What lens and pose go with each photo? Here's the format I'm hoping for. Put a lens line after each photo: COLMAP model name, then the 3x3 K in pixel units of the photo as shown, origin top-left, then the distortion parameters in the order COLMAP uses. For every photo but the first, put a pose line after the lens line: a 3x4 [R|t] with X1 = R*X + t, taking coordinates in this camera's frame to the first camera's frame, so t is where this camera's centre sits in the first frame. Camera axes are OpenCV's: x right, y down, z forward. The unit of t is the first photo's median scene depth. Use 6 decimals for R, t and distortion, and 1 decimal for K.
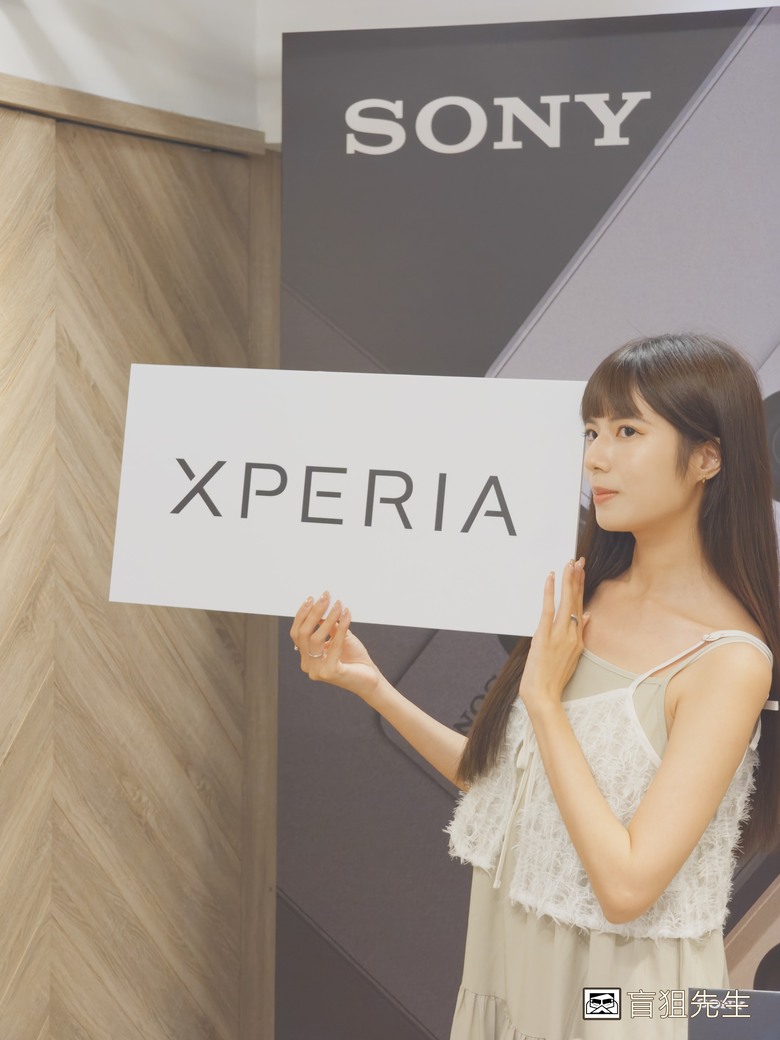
lens RADIAL K [[2183.3, 0, 376.5], [0, 2183.3, 521.5], [0, 0, 1]] dist [0.098363, 0.346385]
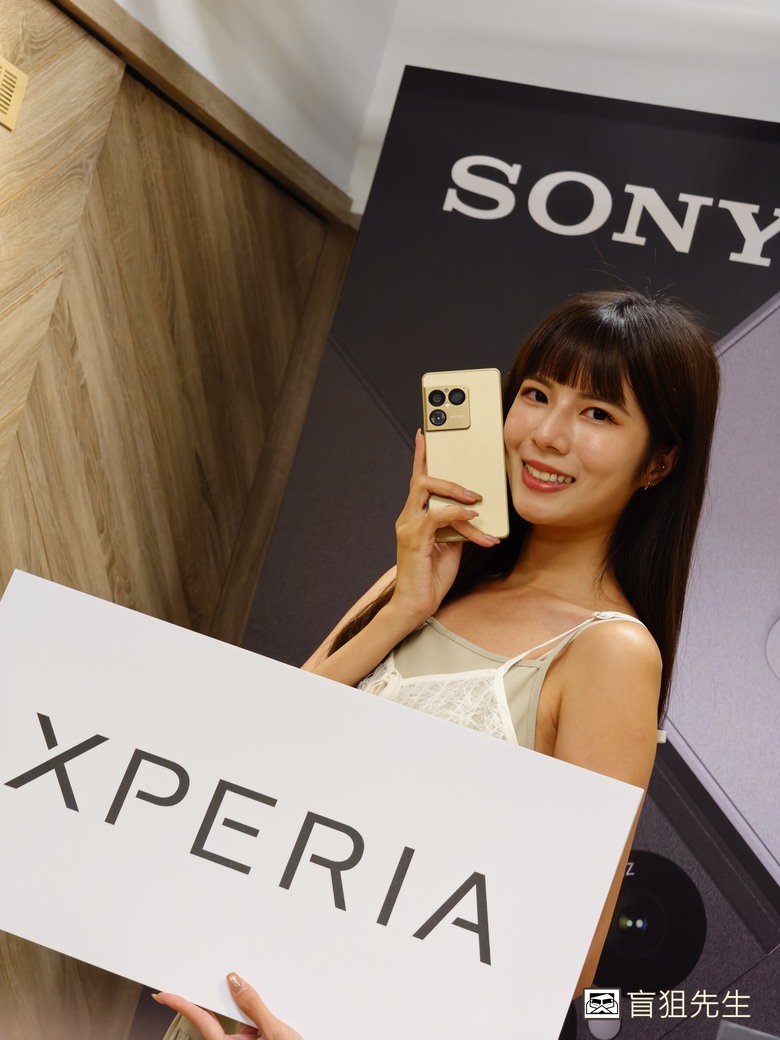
lens RADIAL K [[2147.6, 0, 401.1], [0, 2147.6, 546.1], [0, 0, 1]] dist [0.097947, -0.018028]
pose [[0.966152, 0.257871, -0.007231, 0.010785], [-0.255497, 0.952632, -0.164965, 0.102497], [-0.035651, 0.161229, 0.986273, 0.190390]]
